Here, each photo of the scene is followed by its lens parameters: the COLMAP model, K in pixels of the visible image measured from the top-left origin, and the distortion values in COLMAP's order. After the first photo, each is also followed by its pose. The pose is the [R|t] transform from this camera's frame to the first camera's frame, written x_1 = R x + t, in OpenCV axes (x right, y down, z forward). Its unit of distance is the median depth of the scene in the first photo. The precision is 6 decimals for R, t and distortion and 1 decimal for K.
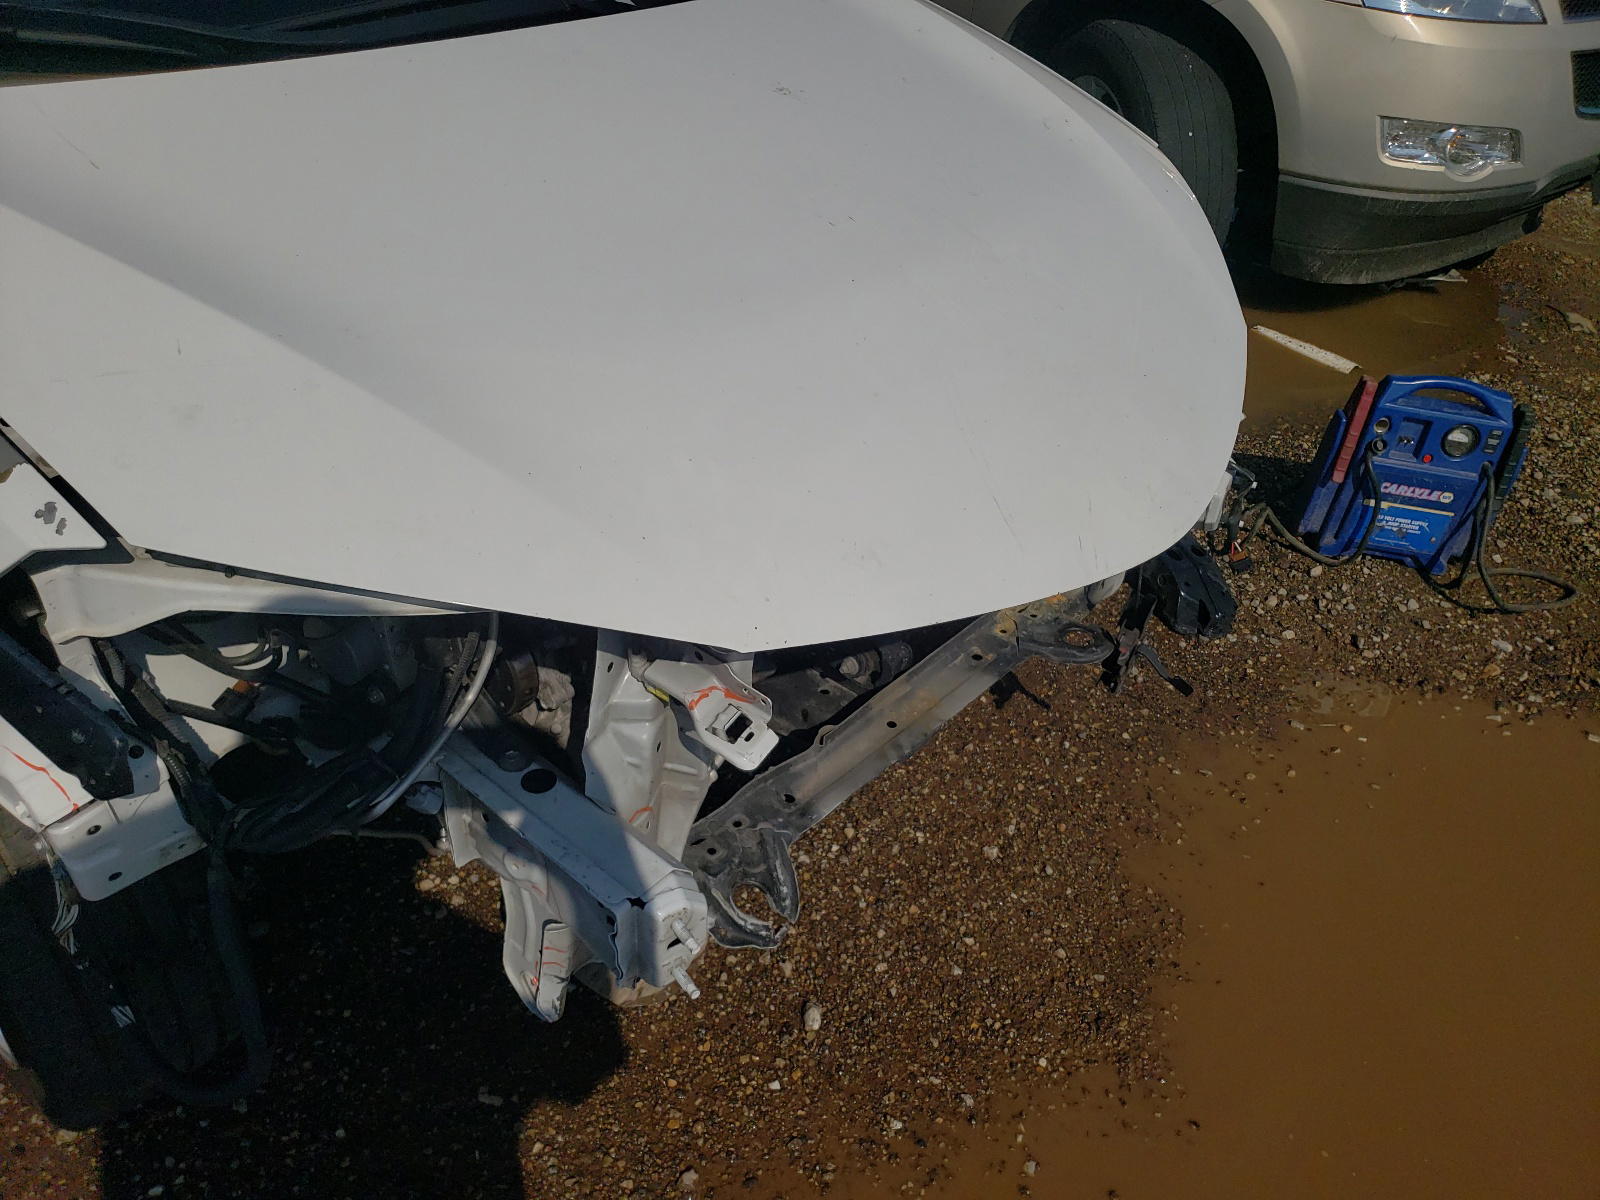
lens RADIAL K [[1247.1, 0, 800.4], [0, 1247.1, 597.4], [0, 0, 1]] dist [0.015818, -0.023569]
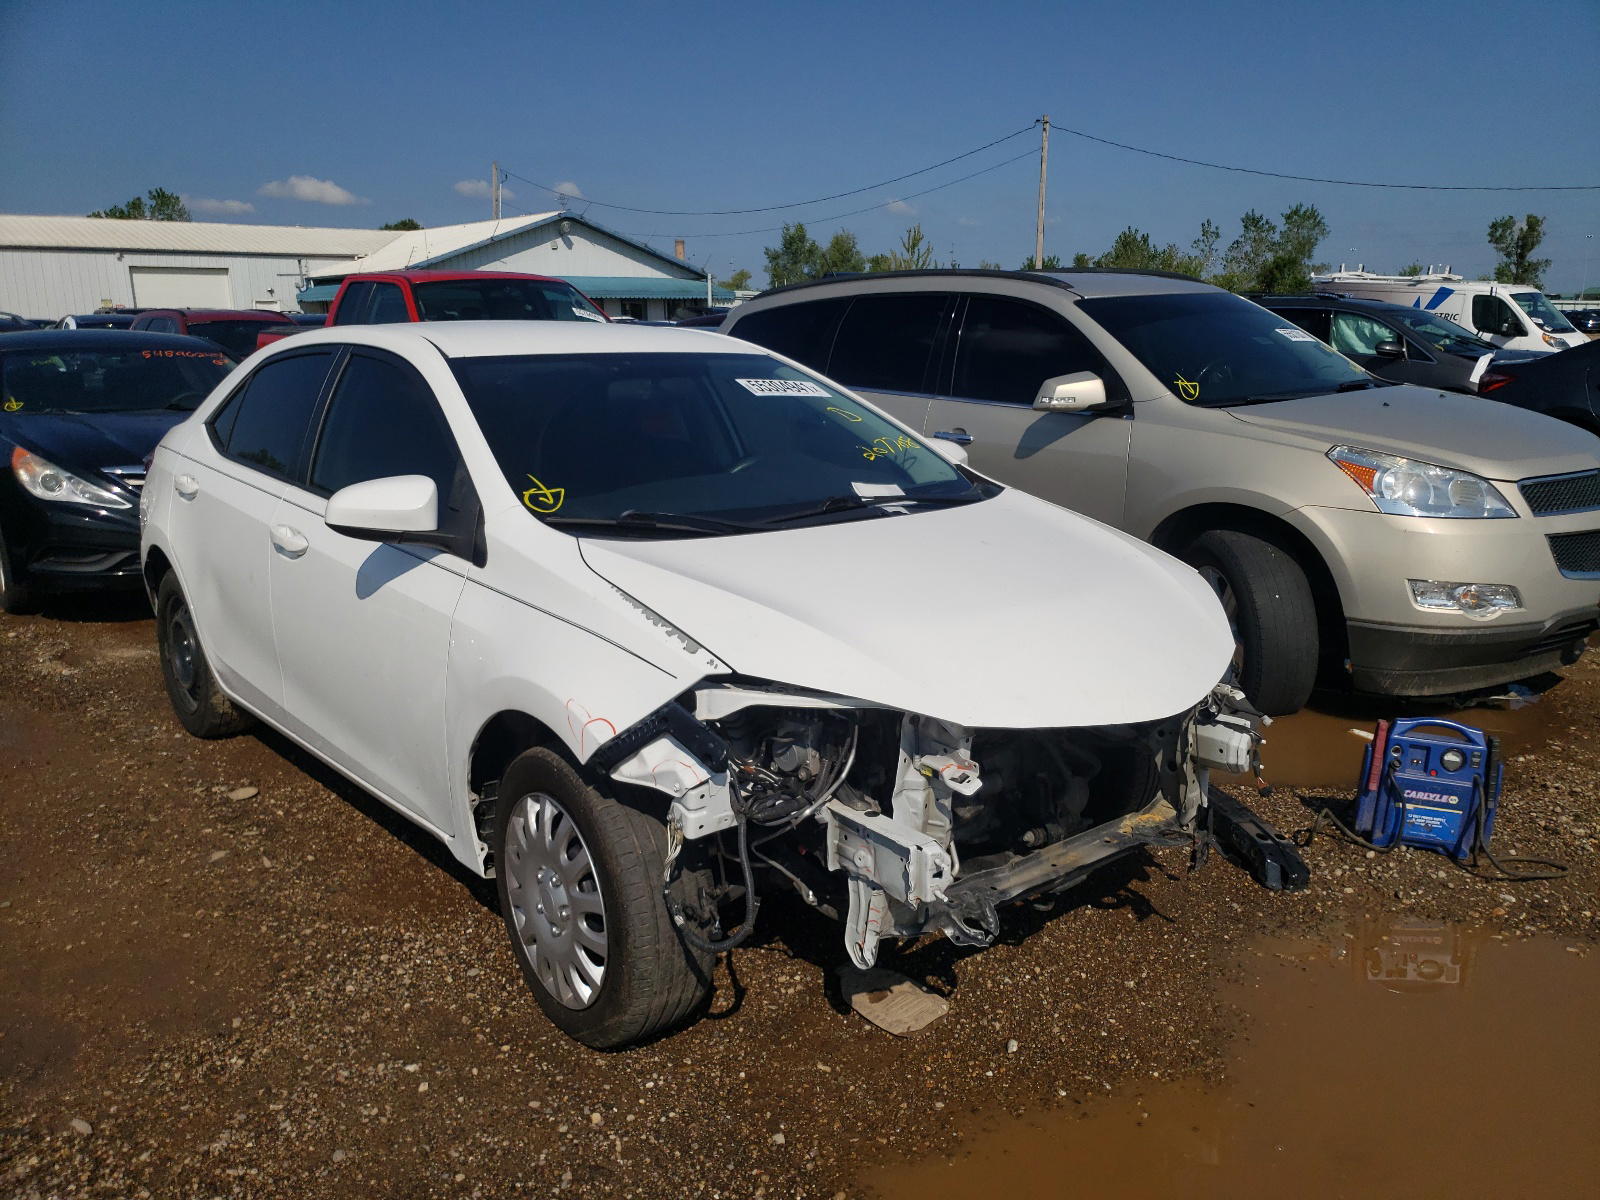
lens RADIAL K [[1247.1, 0, 800.3], [0, 1247.1, 601.7], [0, 0, 1]] dist [0.015818, -0.023569]
pose [[0.983472, -0.030041, -0.178550, 0.034558], [-0.045361, 0.913811, -0.403600, 0.355134], [0.175286, 0.405028, 0.897344, -0.578830]]
